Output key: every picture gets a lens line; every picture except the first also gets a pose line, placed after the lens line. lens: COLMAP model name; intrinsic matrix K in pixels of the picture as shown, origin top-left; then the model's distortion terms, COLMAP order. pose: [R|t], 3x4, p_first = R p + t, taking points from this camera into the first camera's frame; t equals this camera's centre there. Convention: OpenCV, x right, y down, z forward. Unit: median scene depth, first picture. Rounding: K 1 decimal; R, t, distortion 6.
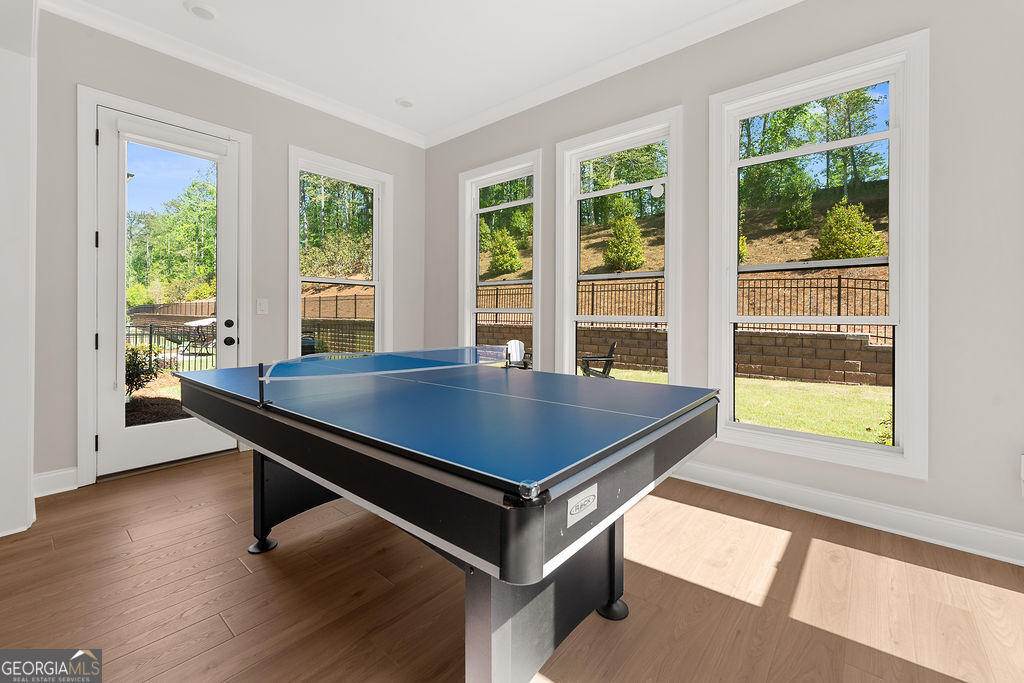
lens RADIAL K [[425.9, 0, 516.2], [0, 425.9, 314.0], [0, 0, 1]] dist [-0.000238, -0.000002]
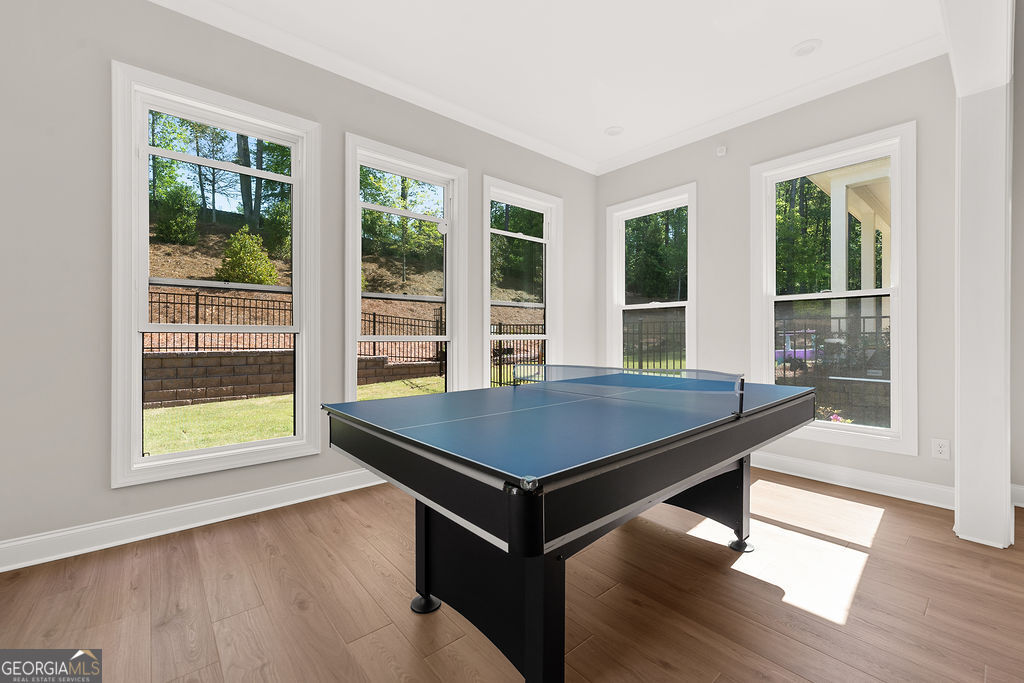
lens RADIAL K [[424.5, 0, 516.9], [0, 424.5, 338.2], [0, 0, 1]] dist [0.000264, 0.000022]
pose [[0.156097, -0.011414, 0.987676, -0.230716], [-0.001177, 0.999930, 0.011741, -0.001095], [-0.987741, -0.002995, 0.156073, 0.169900]]
